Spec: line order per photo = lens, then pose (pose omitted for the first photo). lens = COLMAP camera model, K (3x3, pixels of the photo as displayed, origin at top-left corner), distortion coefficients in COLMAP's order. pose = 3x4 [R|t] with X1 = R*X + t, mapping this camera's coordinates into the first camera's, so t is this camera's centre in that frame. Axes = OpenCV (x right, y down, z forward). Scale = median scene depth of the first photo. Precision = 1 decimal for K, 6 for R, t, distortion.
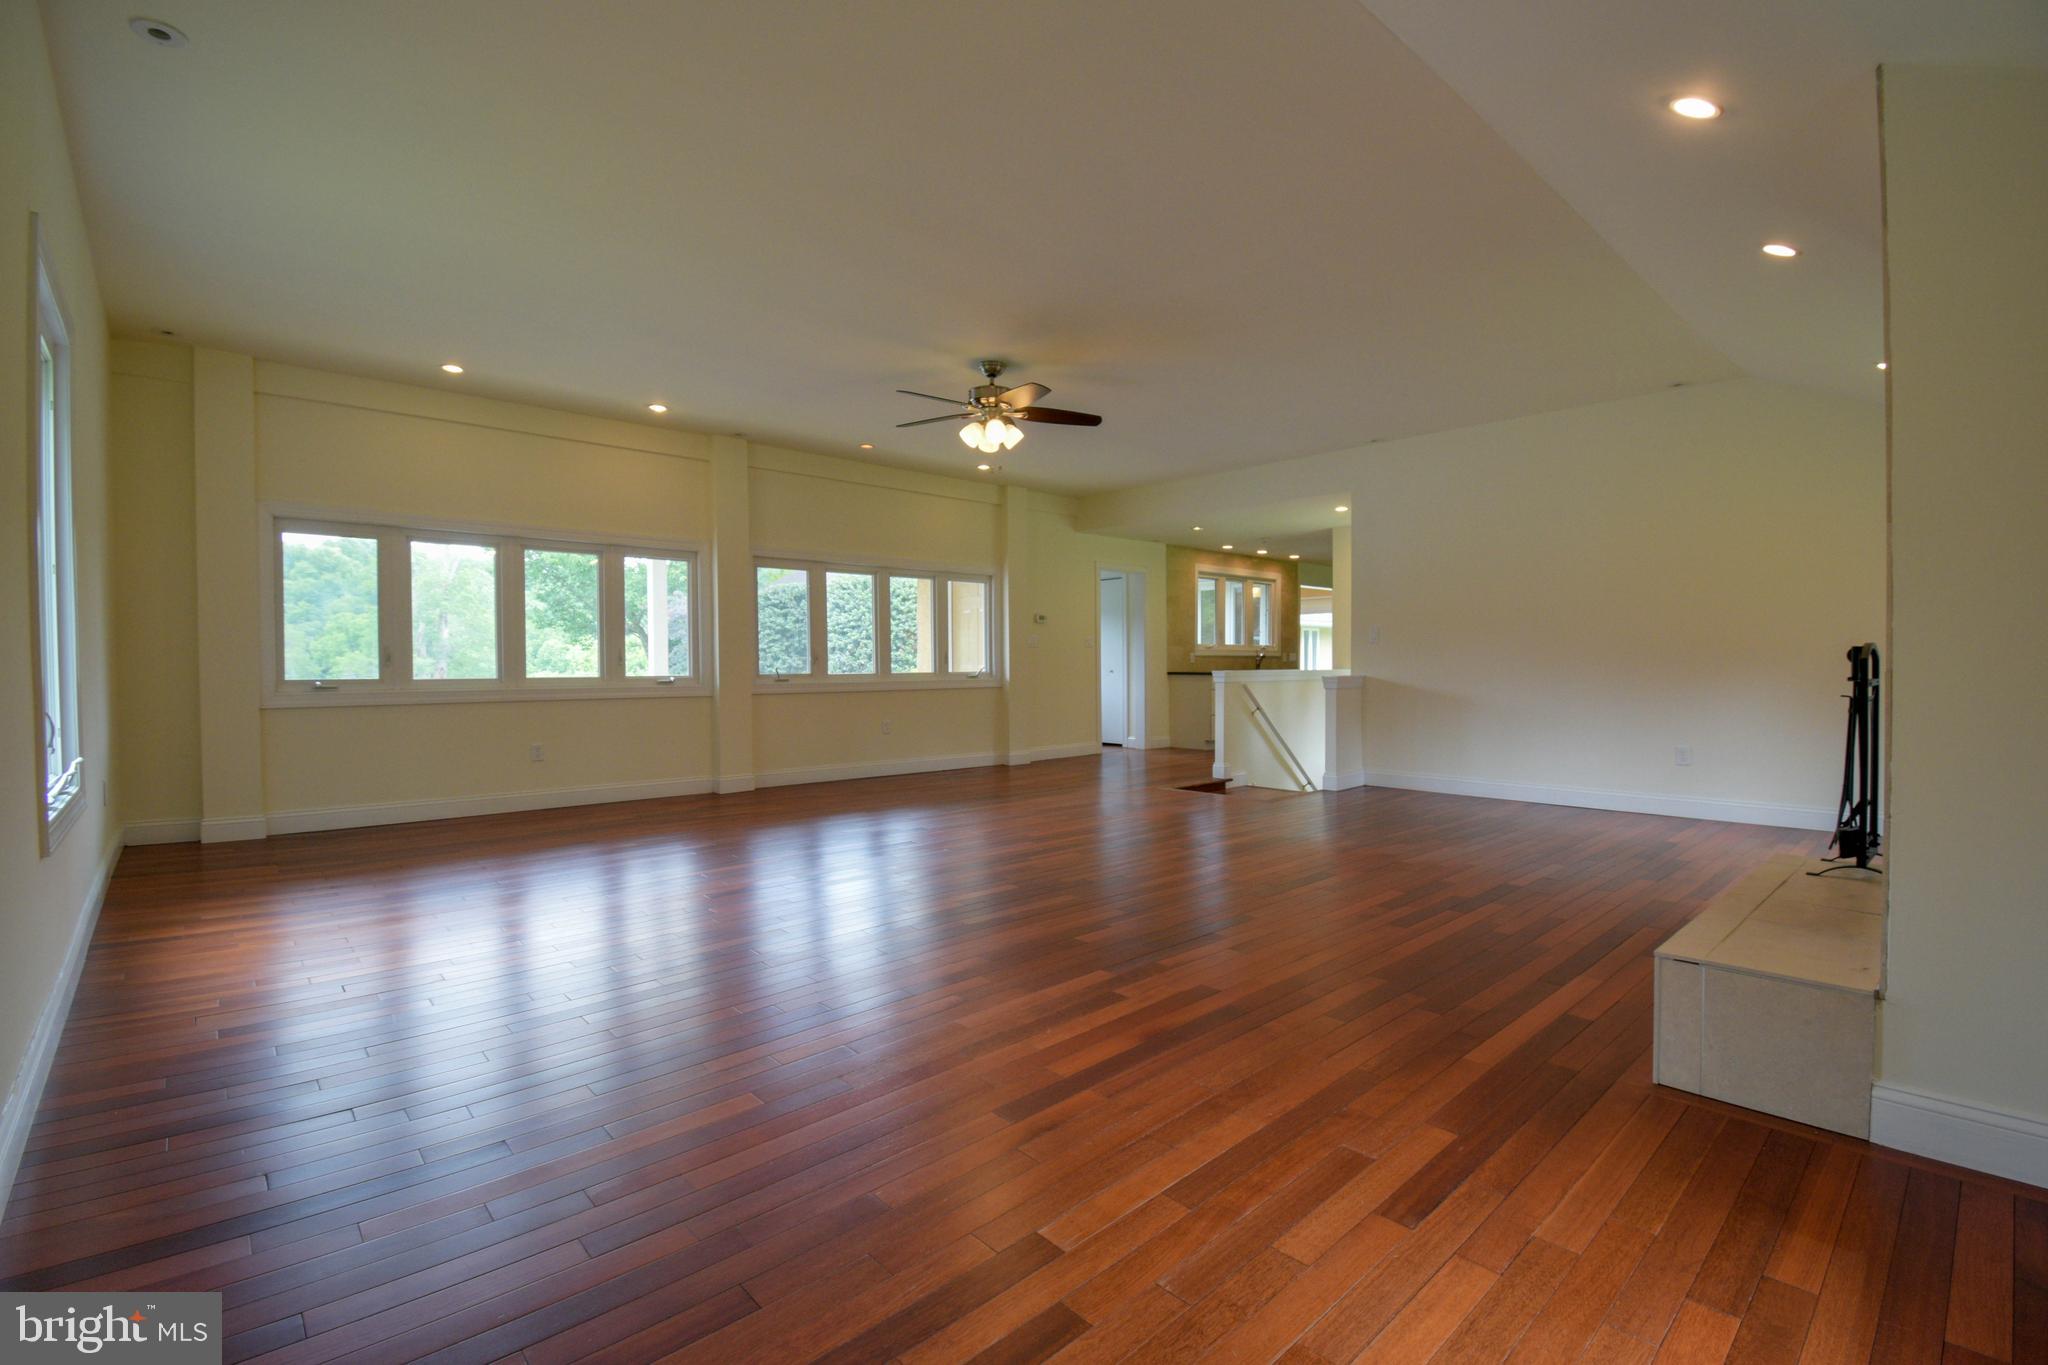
lens RADIAL K [[961.3, 0, 1038.2], [0, 961.3, 679.4], [0, 0, 1]] dist [0.026785, -0.039093]
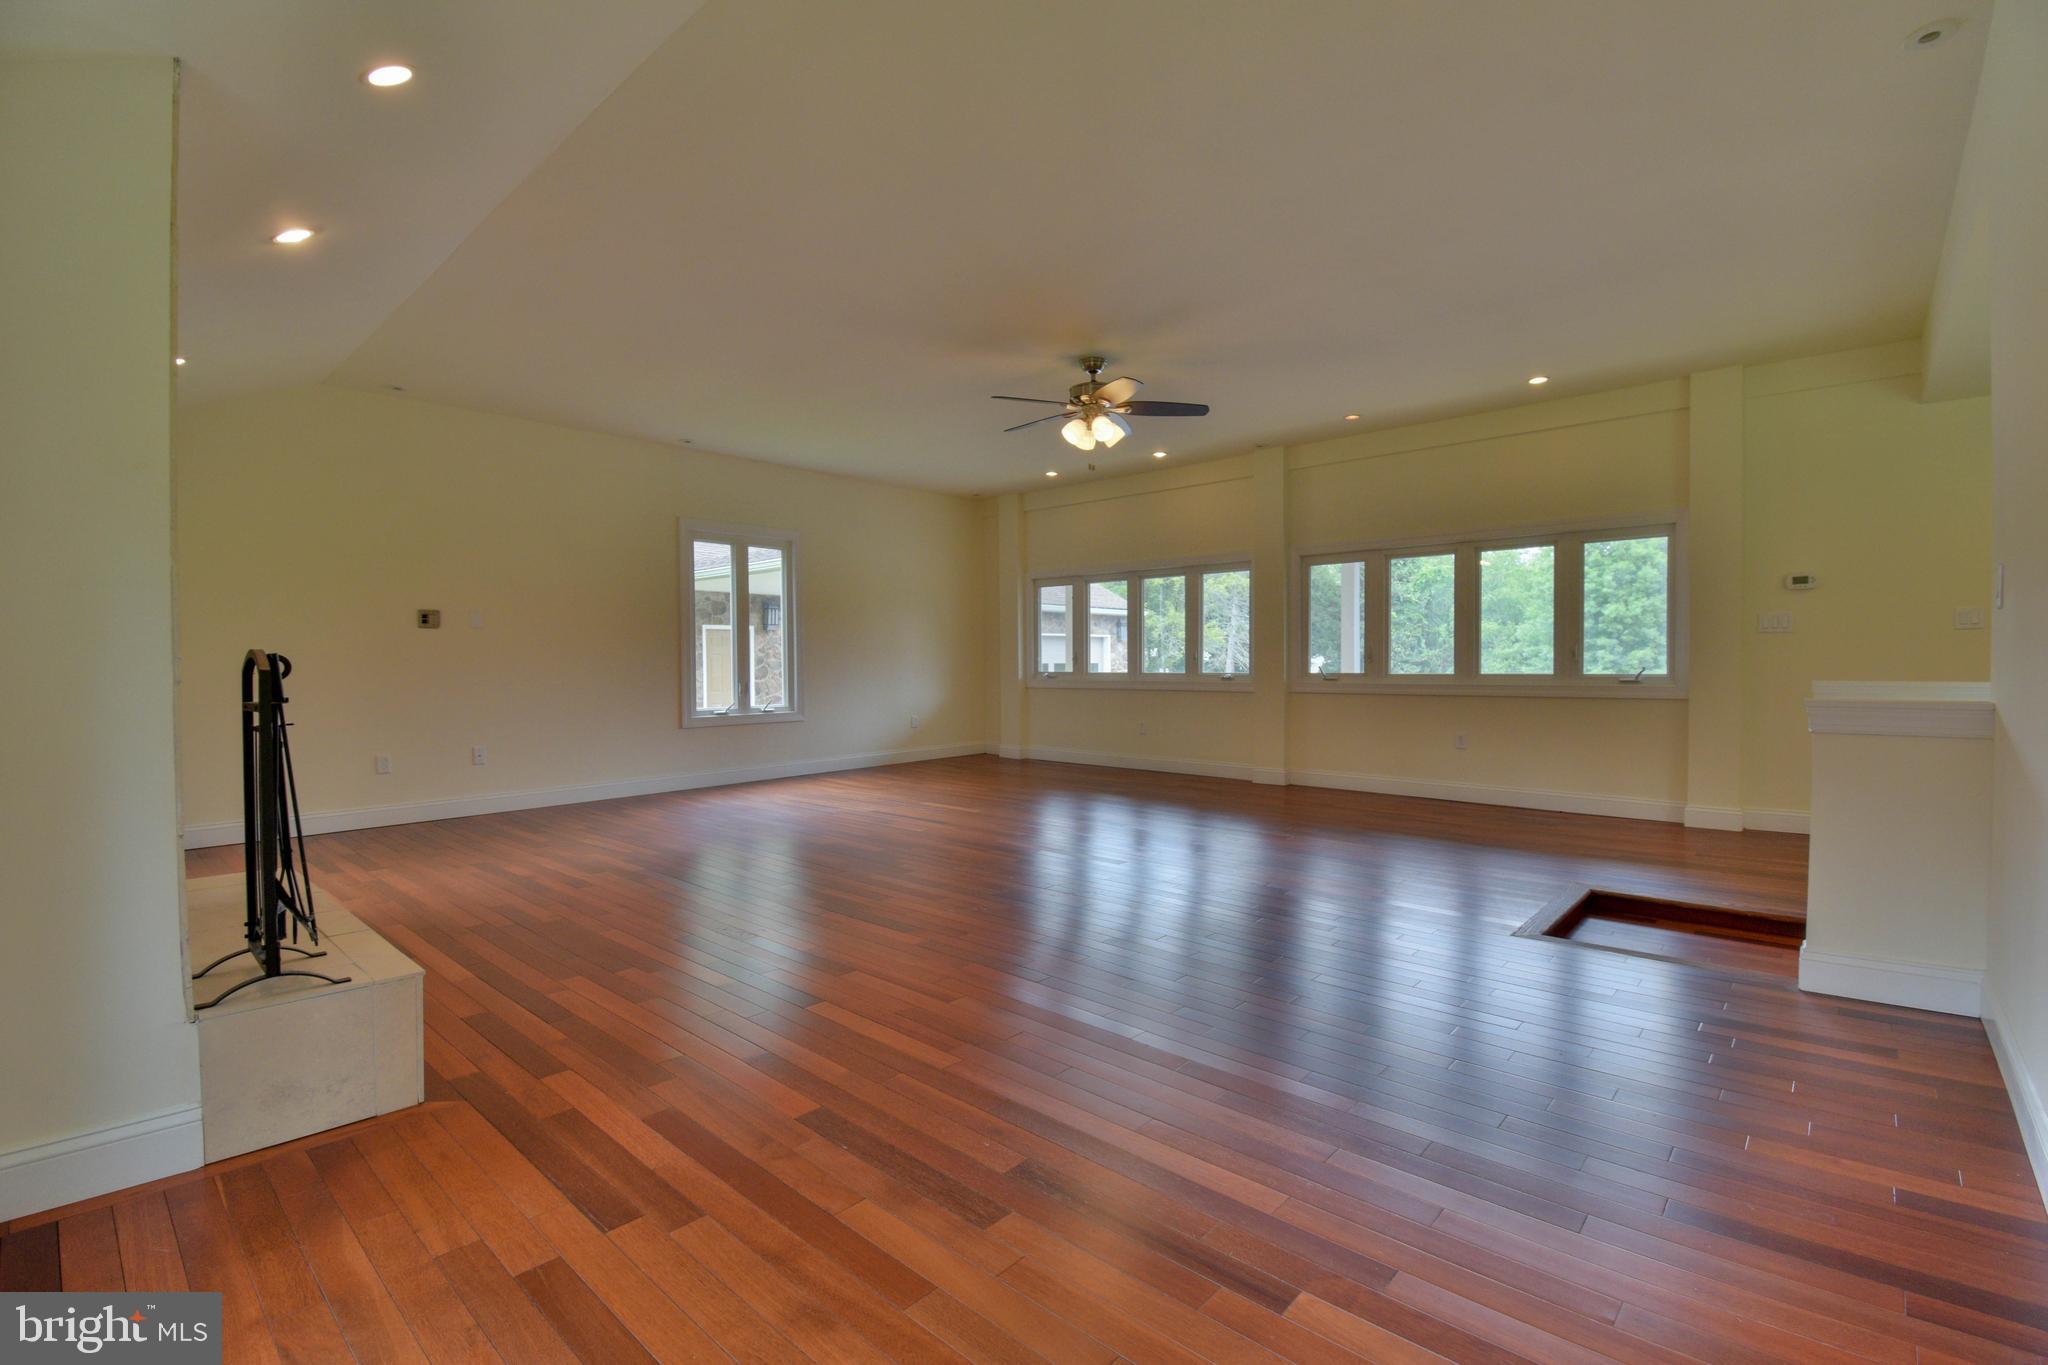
lens RADIAL K [[961.3, 0, 1038.2], [0, 961.3, 679.4], [0, 0, 1]] dist [0.026785, -0.039093]
pose [[0.038630, 0.018985, -0.999073, 0.700862], [-0.012748, 0.999747, 0.018505, -0.013073], [0.999172, 0.012021, 0.038862, 0.676709]]
